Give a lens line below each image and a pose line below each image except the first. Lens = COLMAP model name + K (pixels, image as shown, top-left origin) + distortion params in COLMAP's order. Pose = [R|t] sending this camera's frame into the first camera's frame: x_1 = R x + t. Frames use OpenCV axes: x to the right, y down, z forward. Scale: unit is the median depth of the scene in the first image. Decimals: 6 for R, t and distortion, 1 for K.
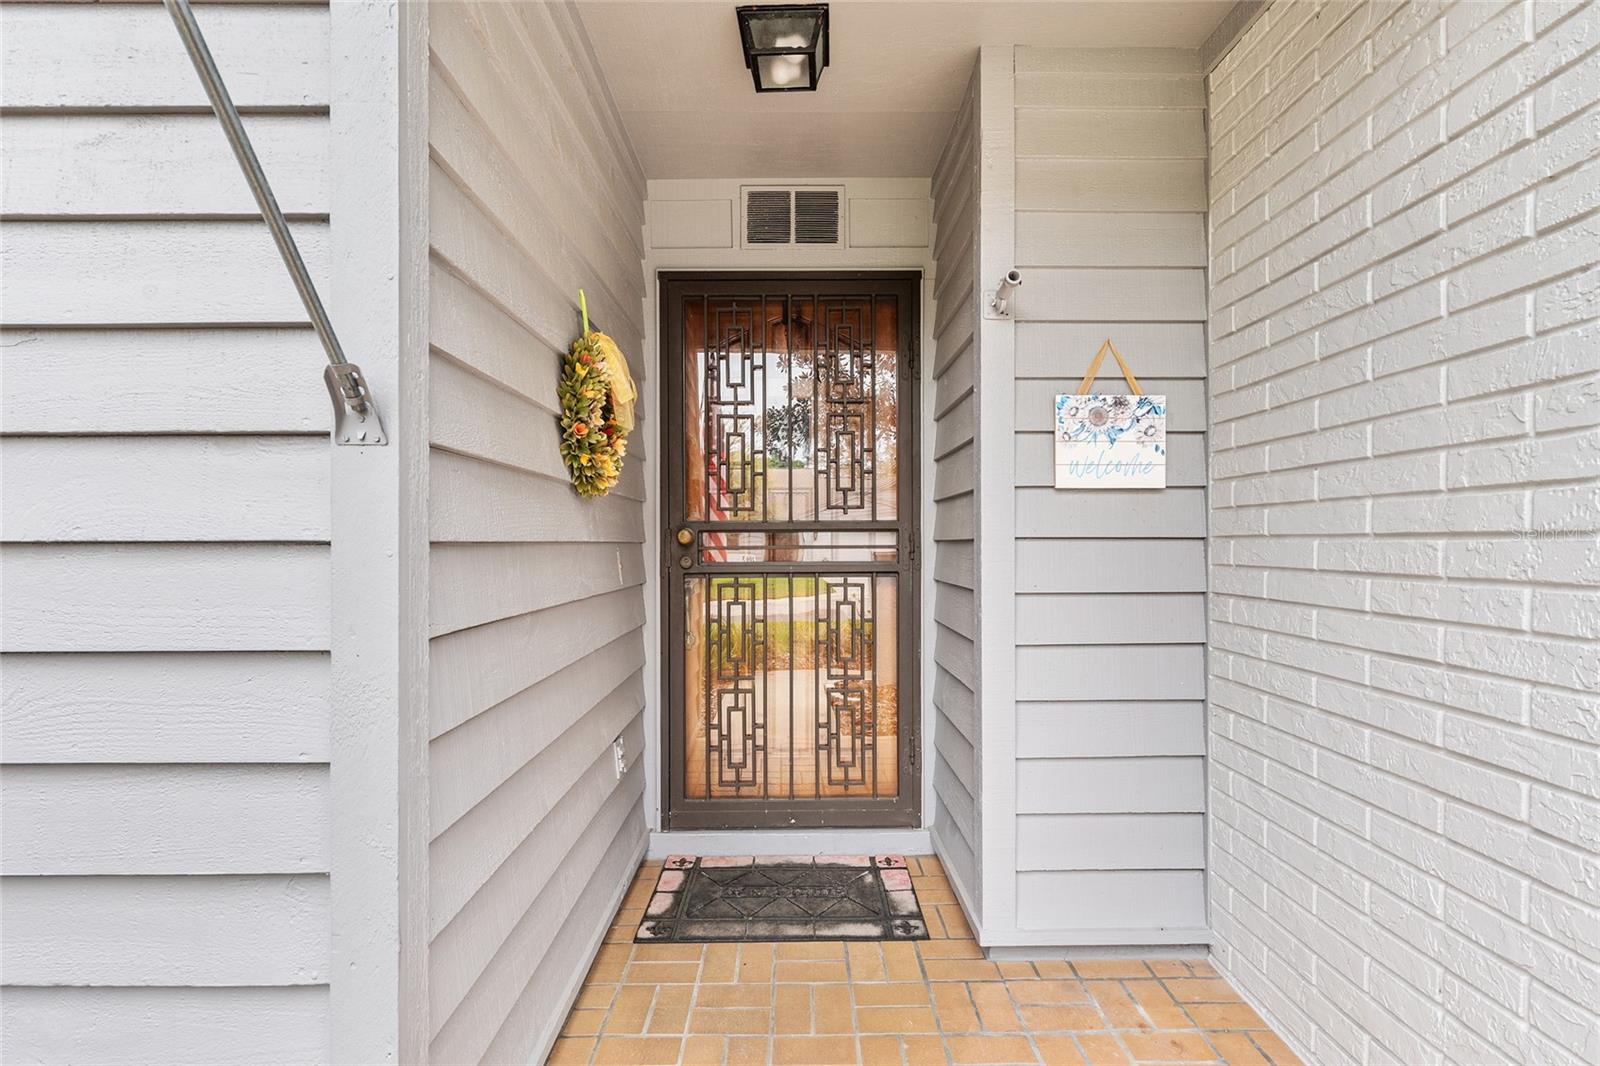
lens RADIAL K [[752.8, 0, 799.2], [0, 752.8, 533.0], [0, 0, 1]] dist [0.003390, -0.001062]
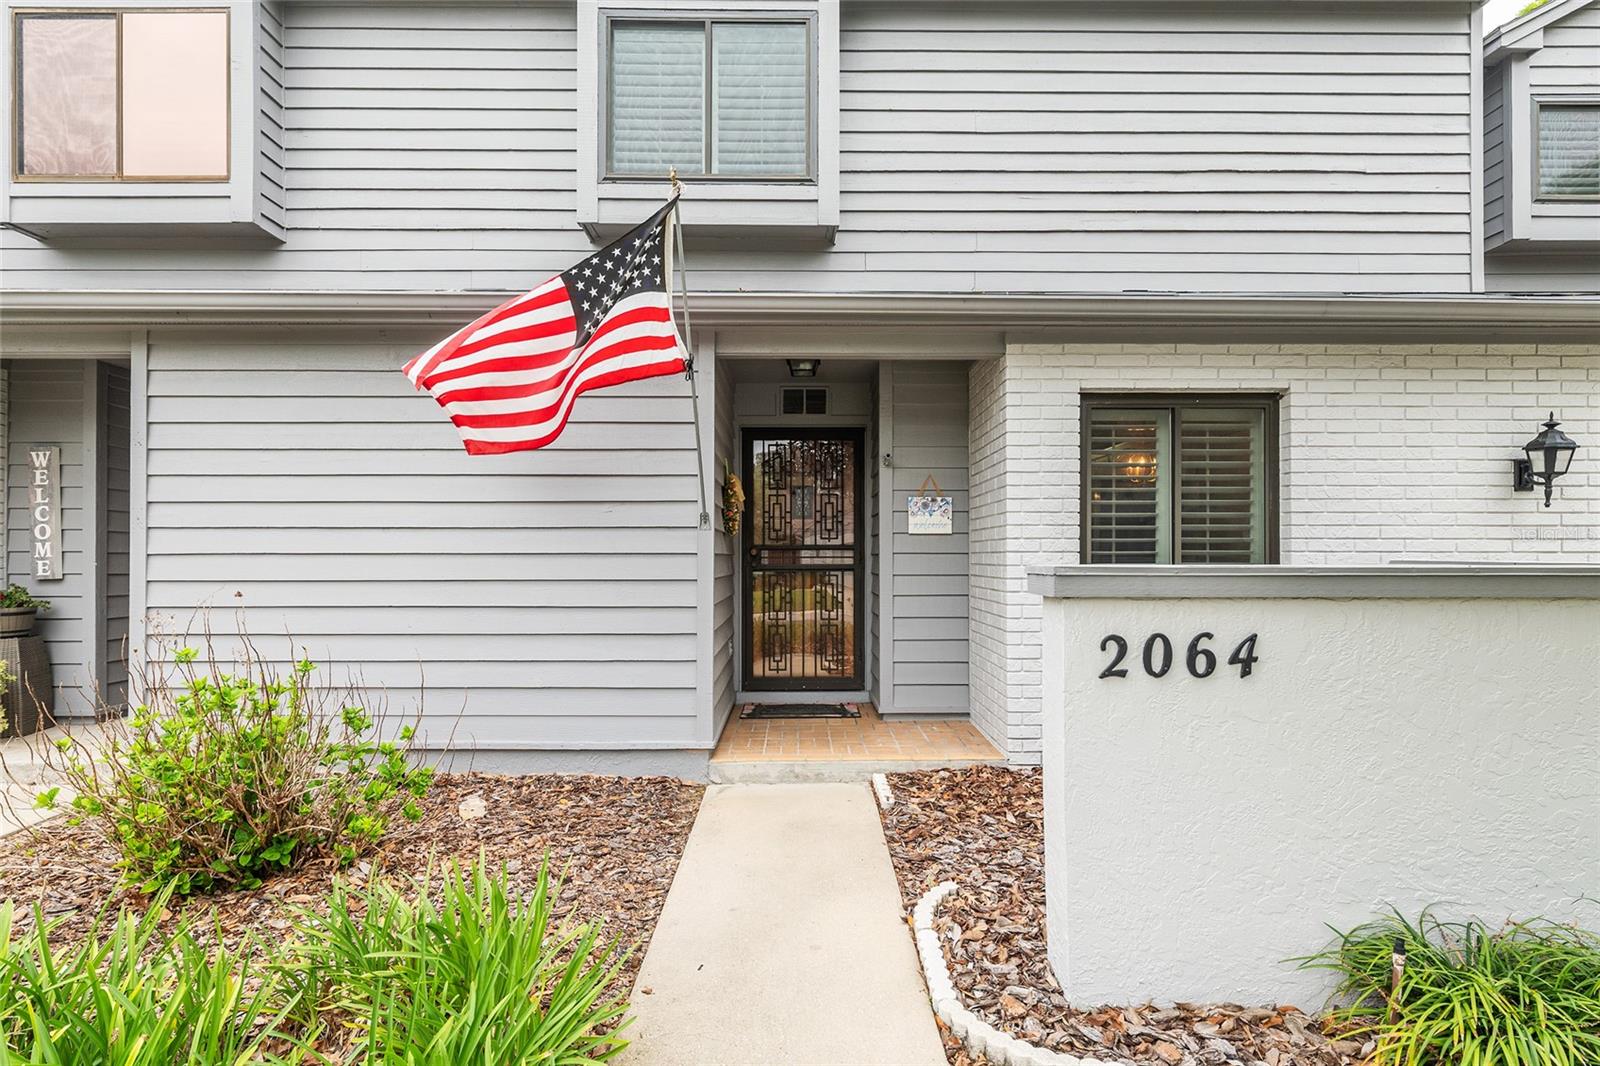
lens RADIAL K [[770.3, 0, 802.1], [0, 770.3, 542.0], [0, 0, 1]] dist [-0.000326, -0.000191]
pose [[0.999998, 0.001761, 0.000754, -0.016214], [-0.001757, 0.999982, -0.005655, -0.011522], [-0.000764, 0.005654, 0.999984, -1.161601]]
